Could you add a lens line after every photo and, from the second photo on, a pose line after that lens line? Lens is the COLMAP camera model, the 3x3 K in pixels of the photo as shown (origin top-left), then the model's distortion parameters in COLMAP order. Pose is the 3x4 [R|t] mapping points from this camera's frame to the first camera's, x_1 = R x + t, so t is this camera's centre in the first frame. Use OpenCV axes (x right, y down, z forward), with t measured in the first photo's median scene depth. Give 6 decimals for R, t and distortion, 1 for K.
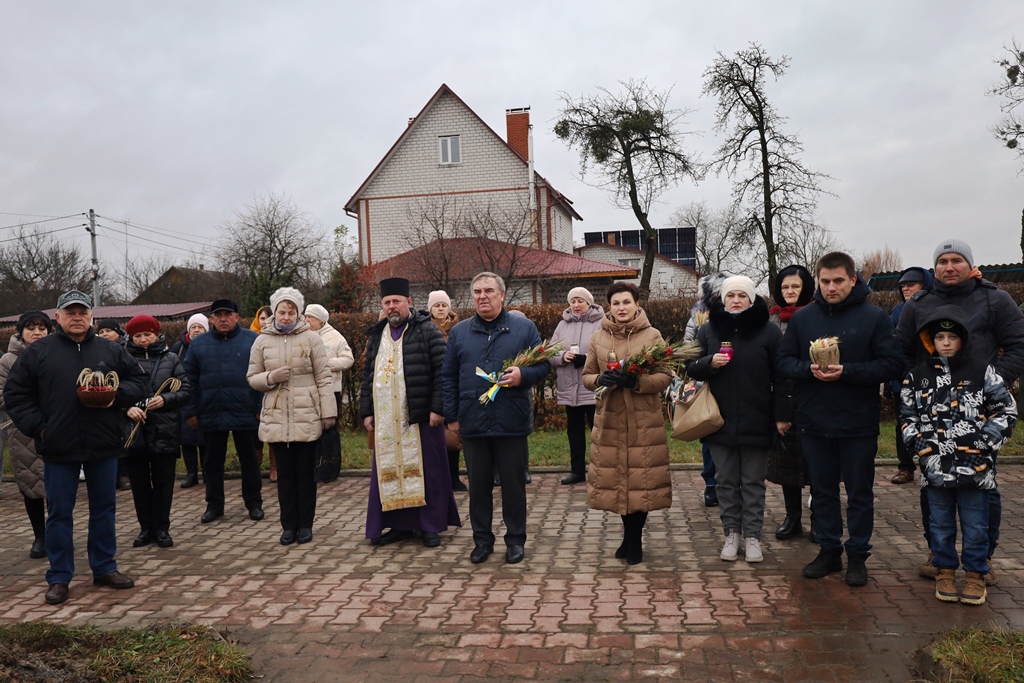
lens RADIAL K [[876.6, 0, 516.6], [0, 876.6, 336.4], [0, 0, 1]] dist [-0.005216, 0.005399]
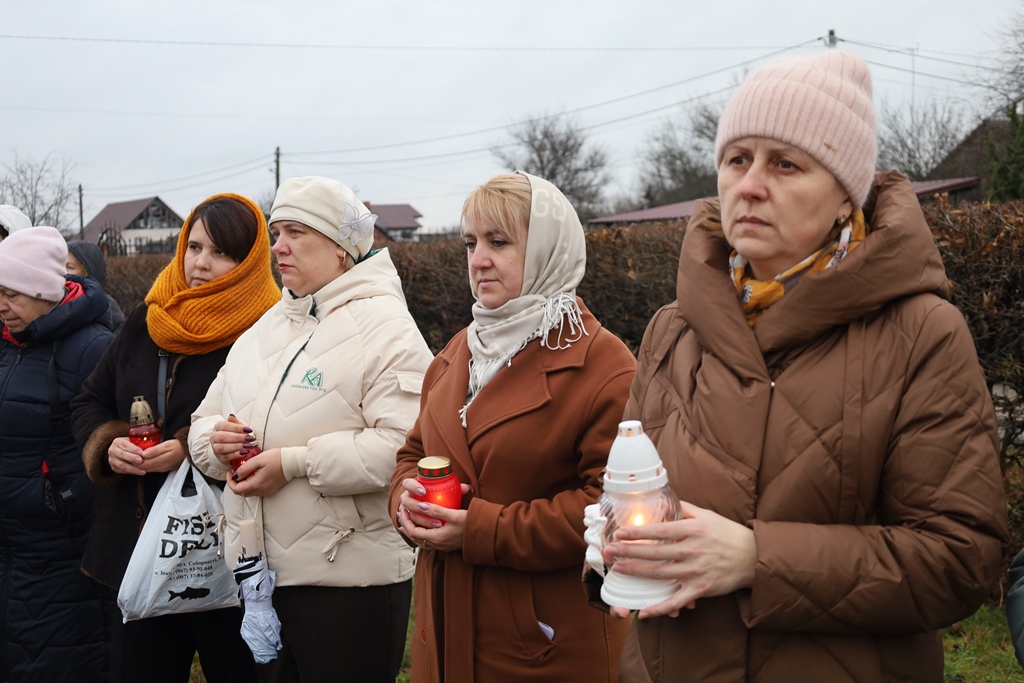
lens RADIAL K [[1404.4, 0, 516.1], [0, 1404.4, 336.5], [0, 0, 1]] dist [-0.035794, 0.000000]
pose [[0.742282, 0.045646, -0.668532, 0.013641], [0.002419, 0.997488, 0.070792, -0.006531], [0.670084, -0.054165, 0.740307, 0.249436]]
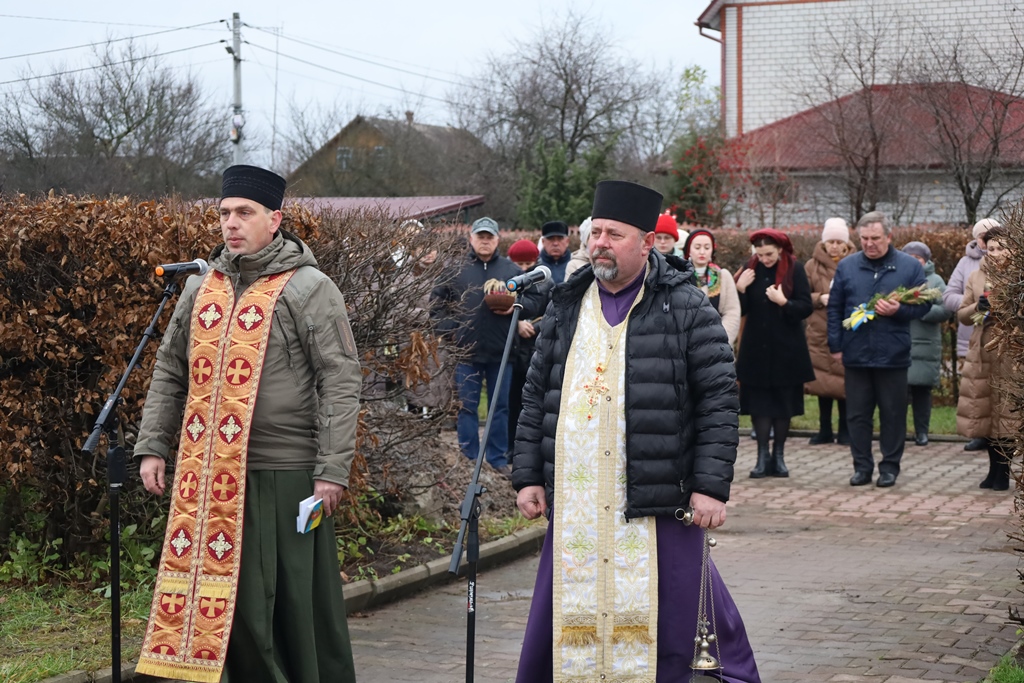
lens RADIAL K [[1985.6, 0, 519.3], [0, 1985.6, 344.3], [0, 0, 1]] dist [-0.028023, 0.000000]
pose [[0.962214, 0.049169, -0.267819, 0.045066], [-0.038890, 0.998294, 0.043555, -0.000434], [0.269504, -0.031494, 0.962484, -0.276735]]
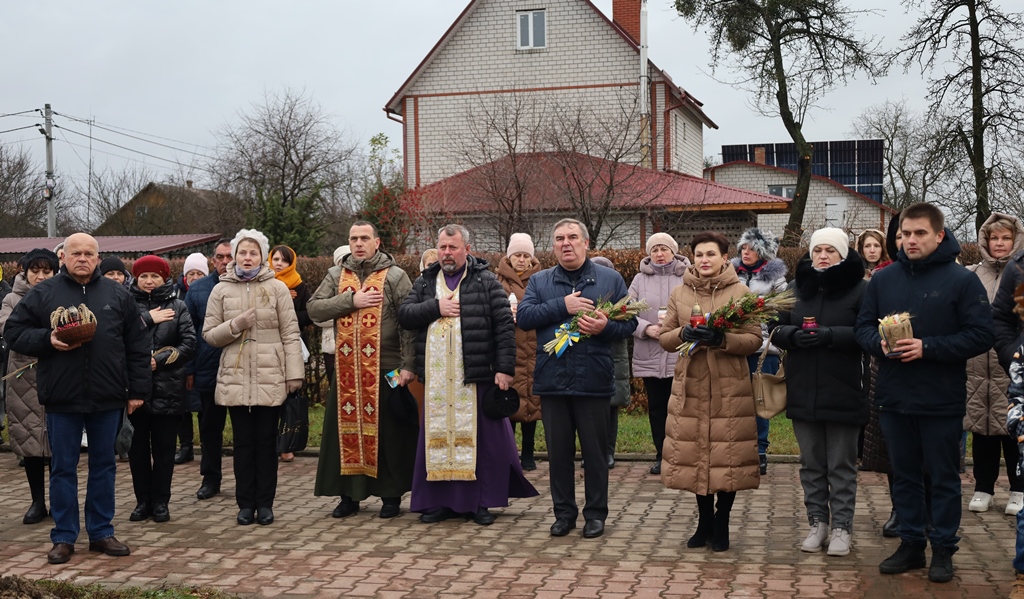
lens RADIAL K [[1259.7, 0, 513.5], [0, 1259.7, 279.0], [0, 0, 1]] dist [0.012297, 0.000000]
pose [[0.995629, 0.023860, -0.090296, 0.011412], [-0.024567, 0.999676, -0.006733, -0.000312], [0.090106, 0.008922, 0.995892, -0.047032]]
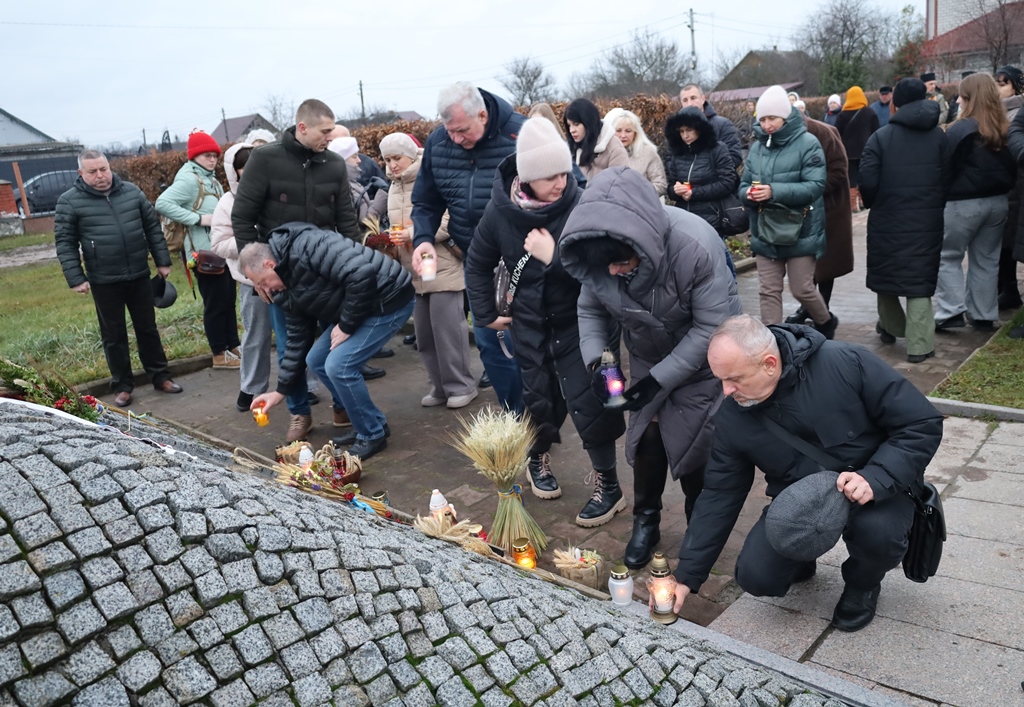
lens RADIAL K [[828.3, 0, 556.5], [0, 828.3, 336.7], [0, 0, 1]] dist [-0.002580, 0.007283]
pose [[0.832334, 0.096680, -0.545778, 0.054864], [0.050593, 0.967308, 0.248508, -0.000125], [0.551961, -0.234454, 0.800231, -0.240245]]
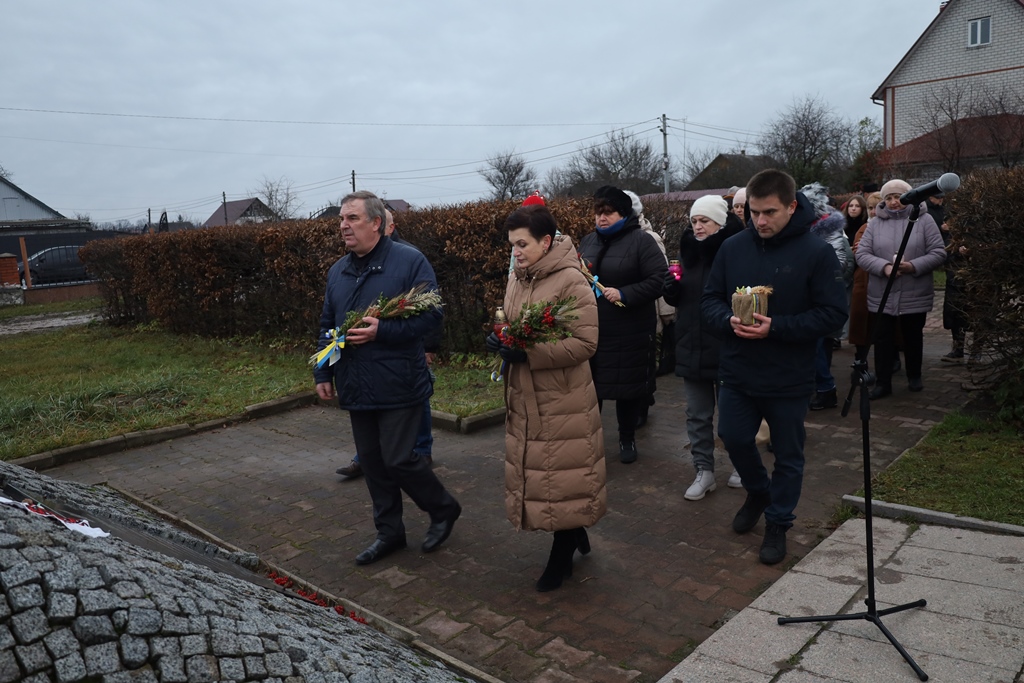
lens RADIAL K [[798.6, 0, 519.6], [0, 798.6, 345.4], [0, 0, 1]] dist [-0.008993, 0.006470]
pose [[0.821101, 0.075121, -0.565818, 0.060928], [0.019830, 0.986949, 0.159809, -0.001250], [0.570439, -0.142439, 0.808895, -0.236331]]
